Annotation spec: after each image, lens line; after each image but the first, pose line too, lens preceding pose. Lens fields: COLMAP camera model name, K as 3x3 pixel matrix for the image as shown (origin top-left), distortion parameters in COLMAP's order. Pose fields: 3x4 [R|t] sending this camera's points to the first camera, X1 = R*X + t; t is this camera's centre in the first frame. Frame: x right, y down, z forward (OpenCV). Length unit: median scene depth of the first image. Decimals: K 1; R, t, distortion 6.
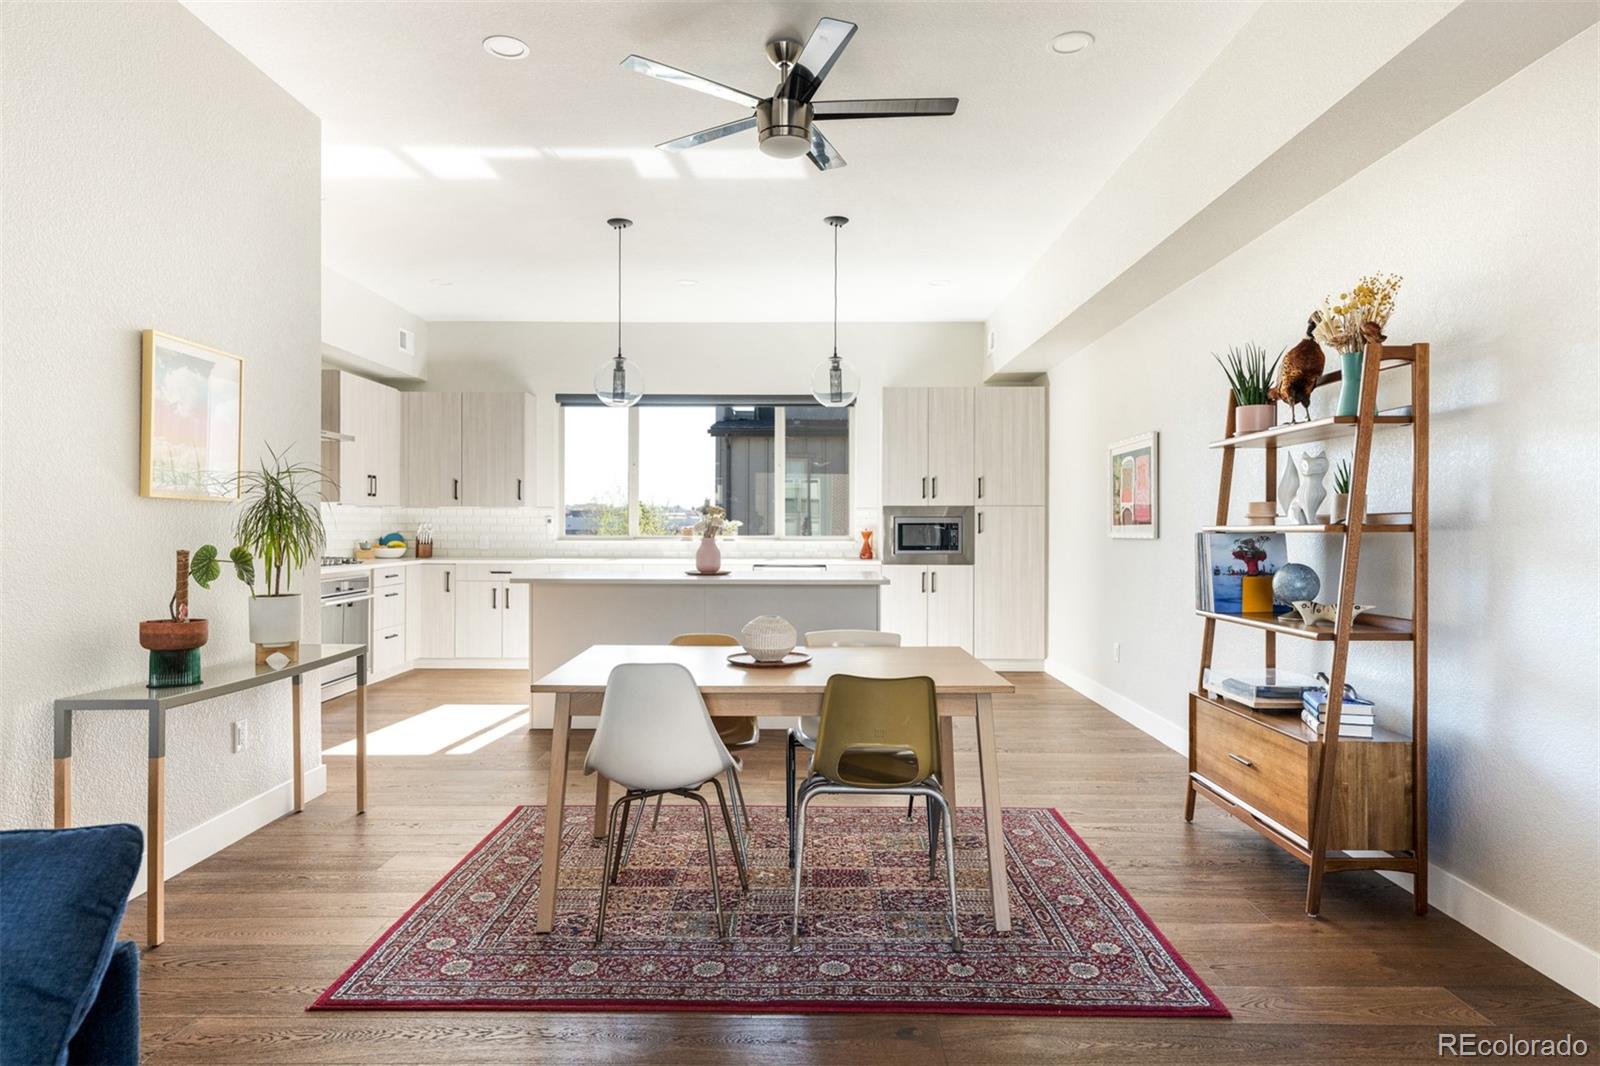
lens RADIAL K [[924.8, 0, 796.6], [0, 924.8, 529.7], [0, 0, 1]] dist [-0.002281, -0.001604]
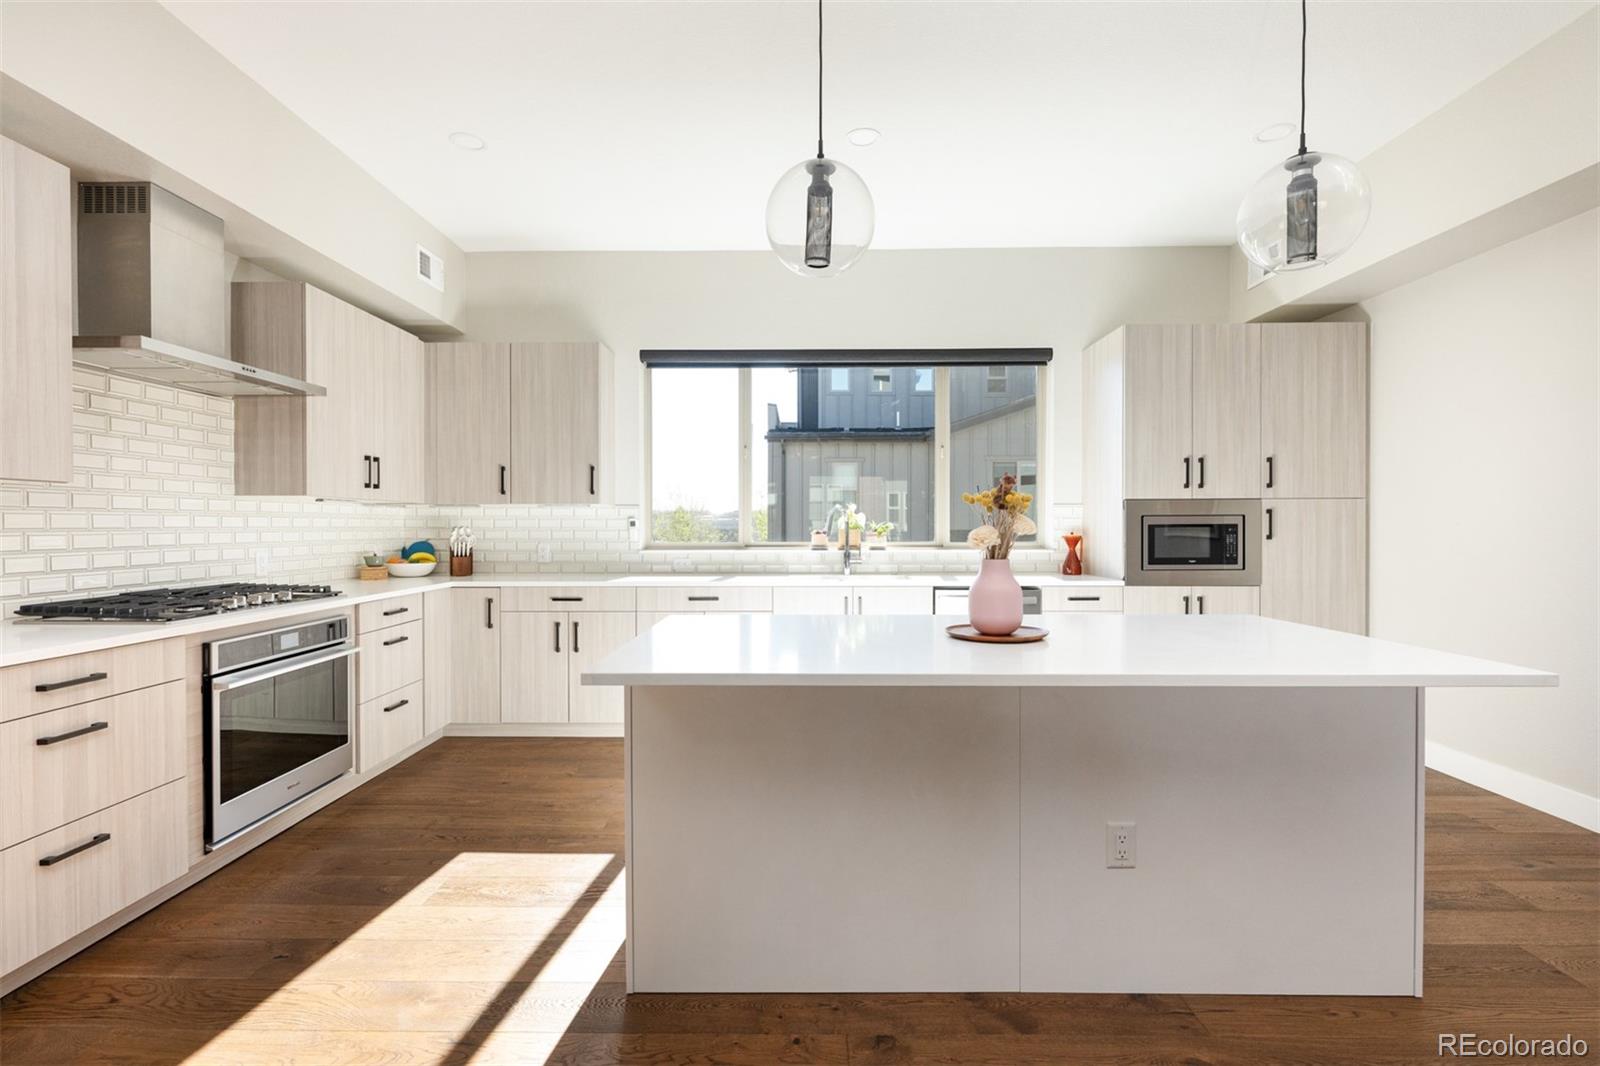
lens RADIAL K [[725.8, 0, 788.7], [0, 725.8, 532.2], [0, 0, 1]] dist [0.001283, 0.000170]
pose [[0.999861, -0.004362, -0.016083, -0.145640], [0.004452, 0.999975, 0.005550, -0.005723], [0.016059, -0.005620, 0.999855, 0.462321]]
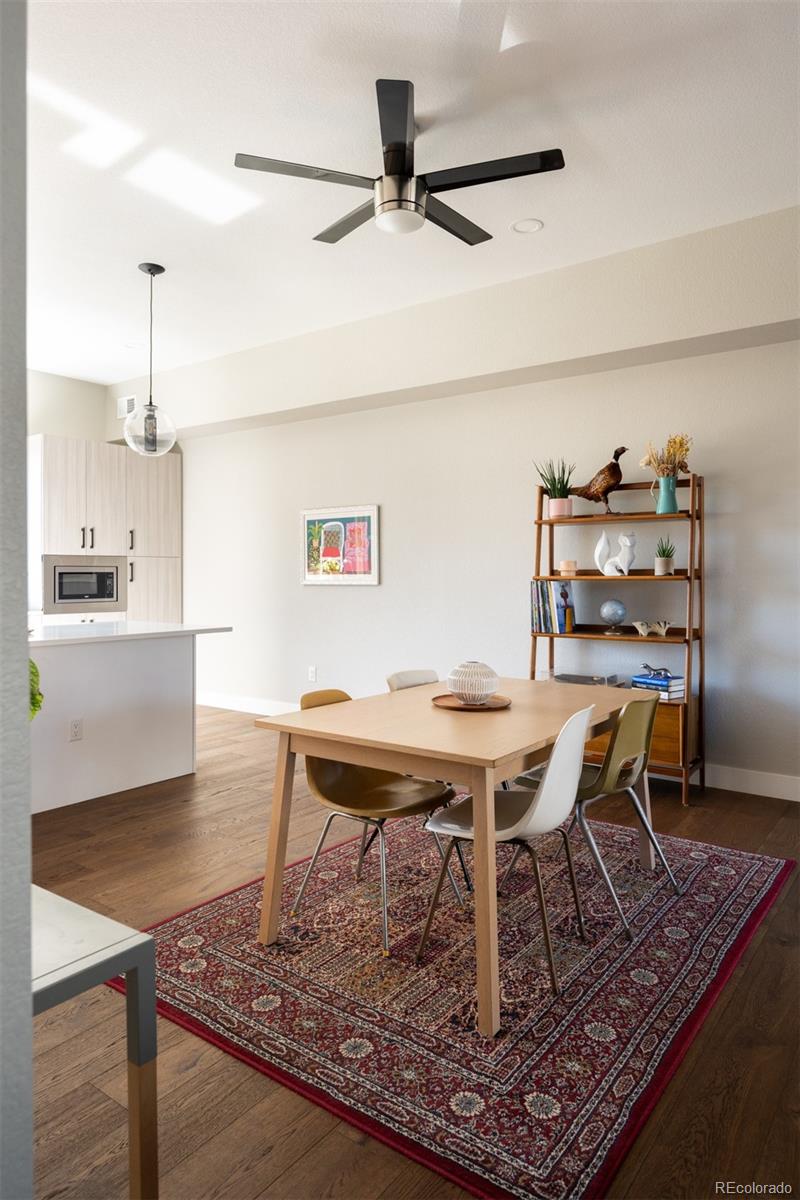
lens RADIAL K [[746.4, 0, 408.0], [0, 746.4, 571.0], [0, 0, 1]] dist [-0.005339, -0.001347]
pose [[0.591955, 0.001965, 0.805969, -0.314445], [0.003561, 0.999981, -0.005053, -0.003133], [-0.805963, 0.005862, 0.591936, 0.221625]]
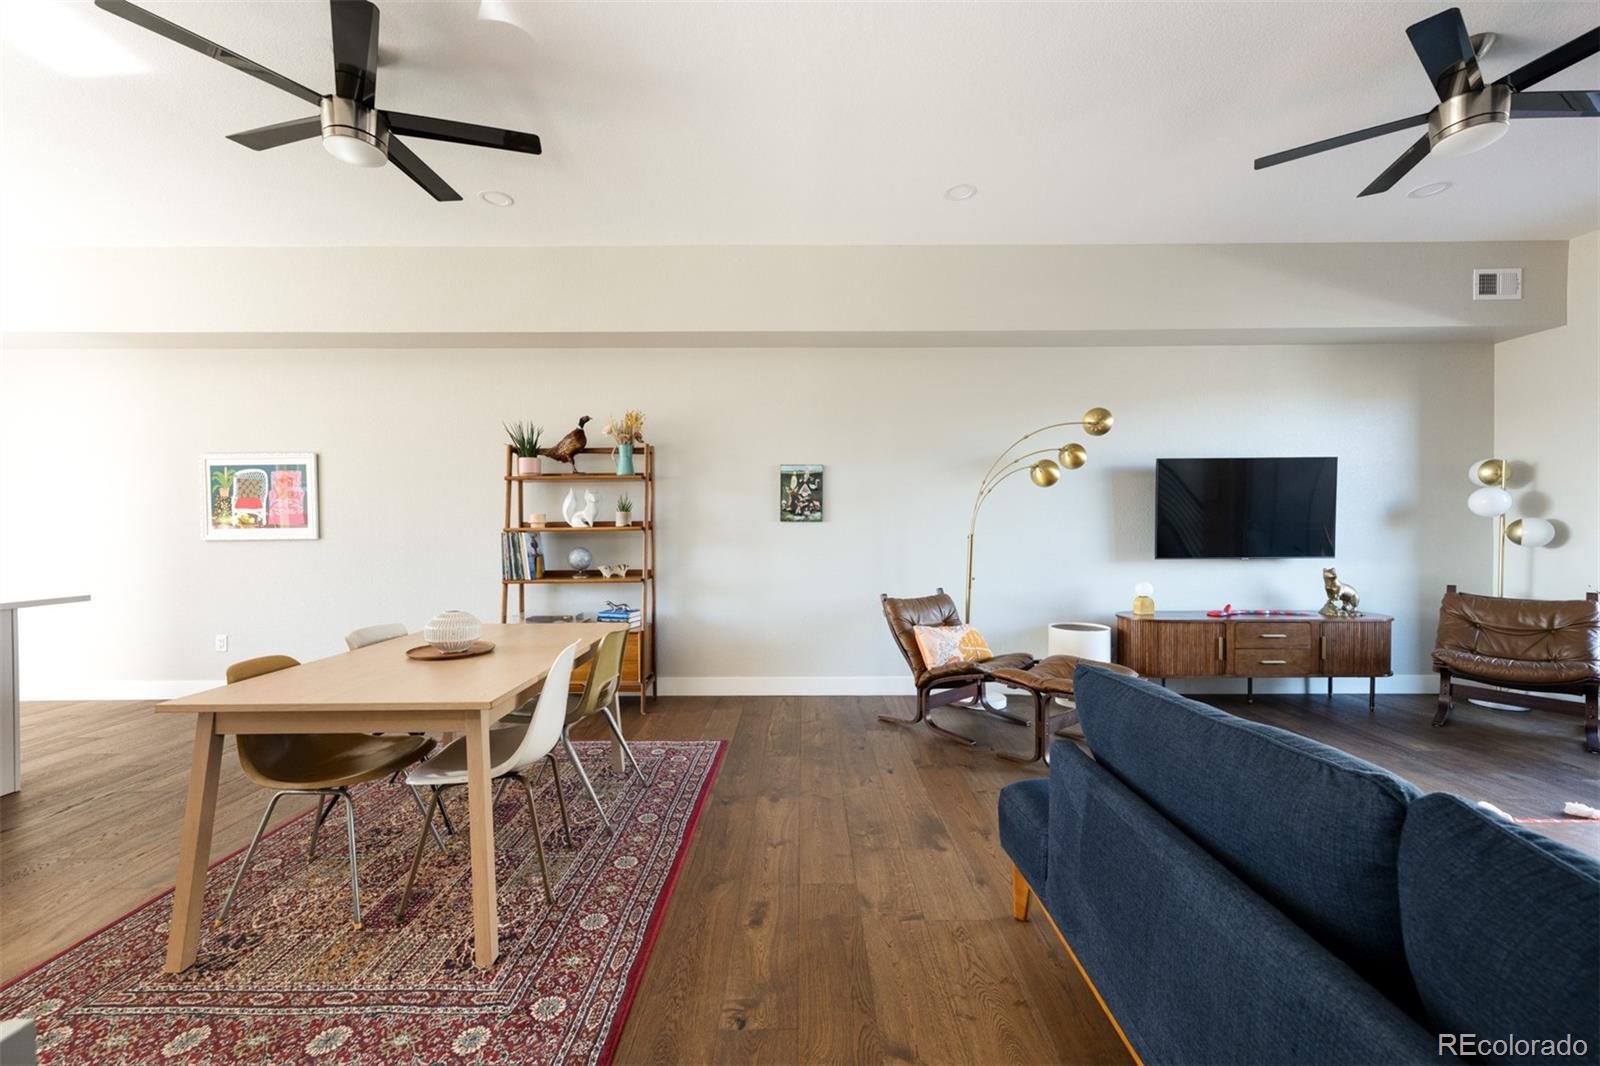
lens RADIAL K [[627.0, 0, 802.4], [0, 627.0, 532.6], [0, 0, 1]] dist [0.002569, 0.000597]
pose [[-0.000816, -0.011983, 0.999928, -0.315346], [0.009572, 0.999882, 0.011990, -0.001887], [-0.999954, 0.009581, -0.000701, 0.236742]]
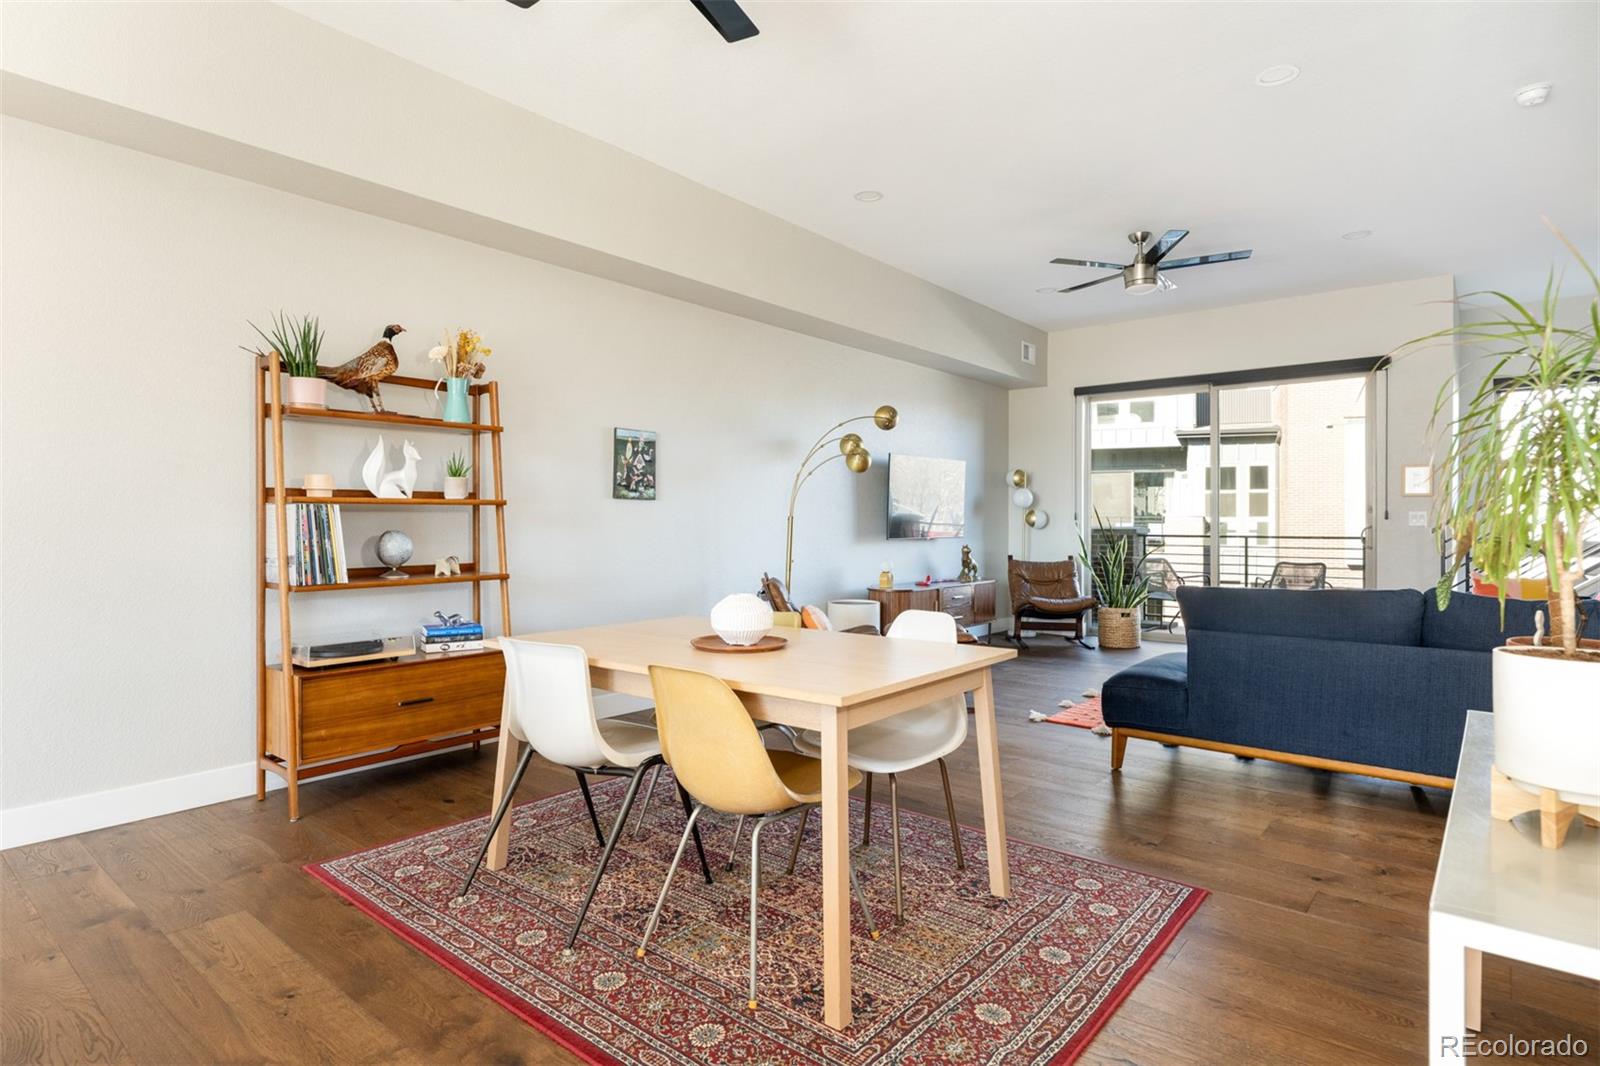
lens RADIAL K [[839.4, 0, 794.6], [0, 839.4, 534.2], [0, 0, 1]] dist [0.005194, 0.000121]
pose [[-0.768450, -0.019162, 0.639623, -0.237784], [-0.005241, 0.999707, 0.023652, 0.005654], [-0.639888, 0.014823, -0.768325, 0.645982]]
